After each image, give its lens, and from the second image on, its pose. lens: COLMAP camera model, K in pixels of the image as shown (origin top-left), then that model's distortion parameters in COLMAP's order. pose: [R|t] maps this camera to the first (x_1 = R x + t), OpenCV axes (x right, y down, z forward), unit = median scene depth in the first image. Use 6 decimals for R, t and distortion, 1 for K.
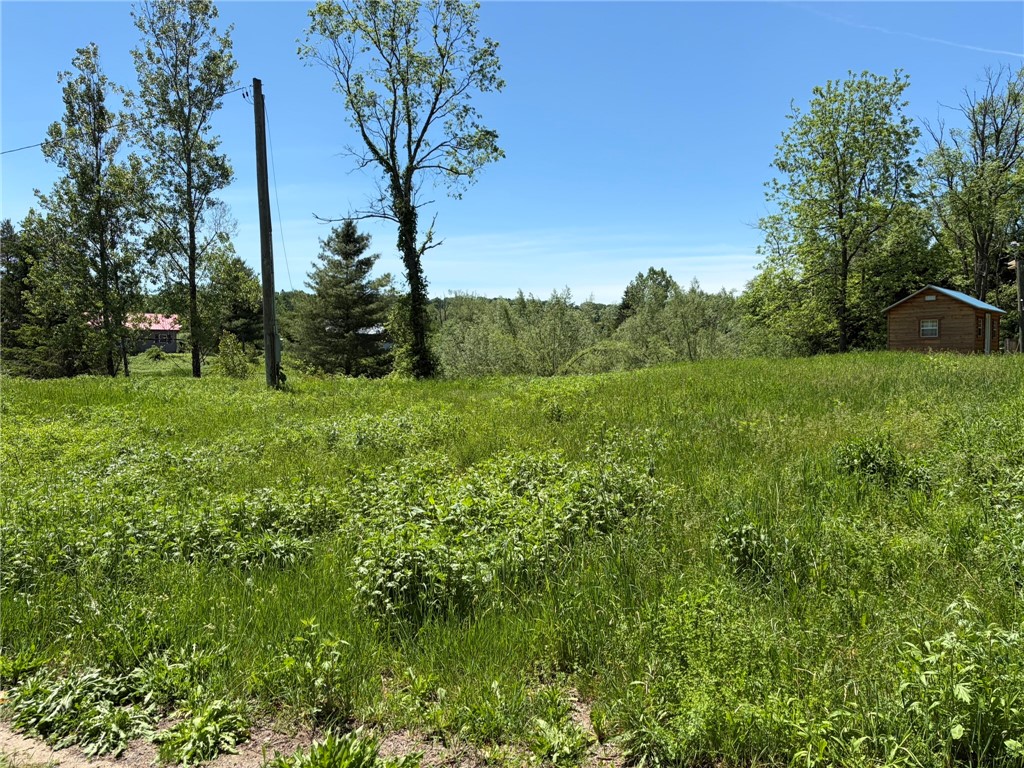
lens RADIAL K [[758.7, 0, 504.6], [0, 758.7, 384.3], [0, 0, 1]] dist [0.050839, -0.061717]
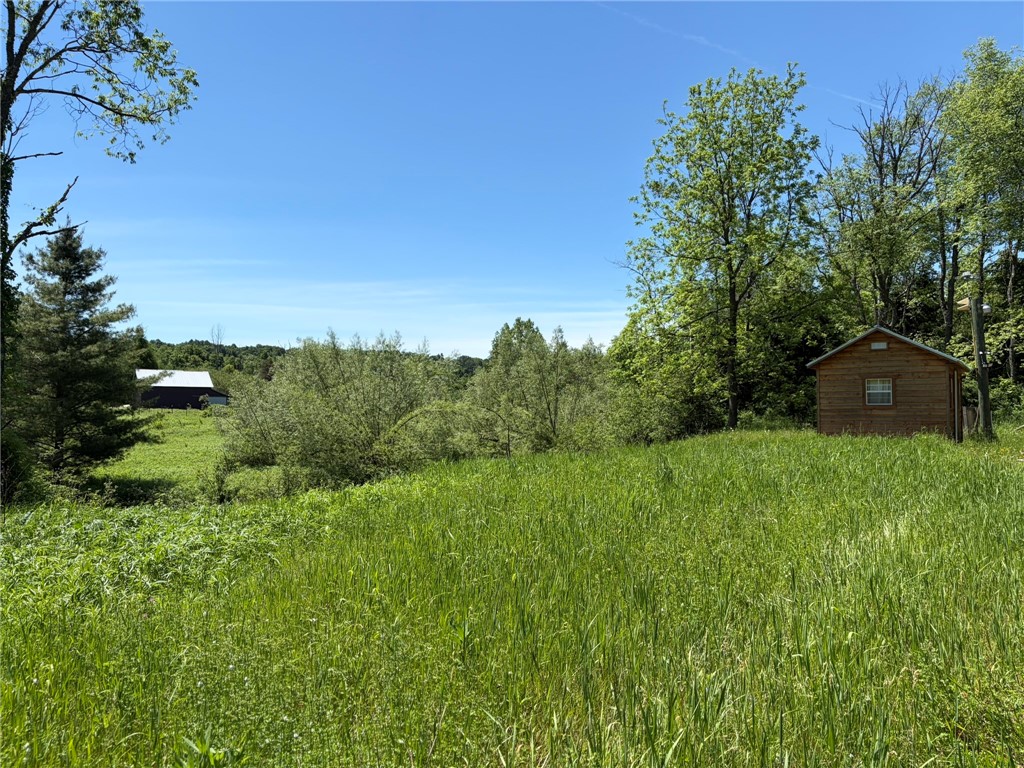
lens RADIAL K [[758.7, 0, 504.6], [0, 758.7, 384.3], [0, 0, 1]] dist [0.050839, -0.061717]
pose [[0.987714, 0.010089, 0.155944, 0.088318], [0.000962, 0.997502, -0.070633, -0.021505], [-0.156267, 0.069916, 0.985237, 0.259544]]
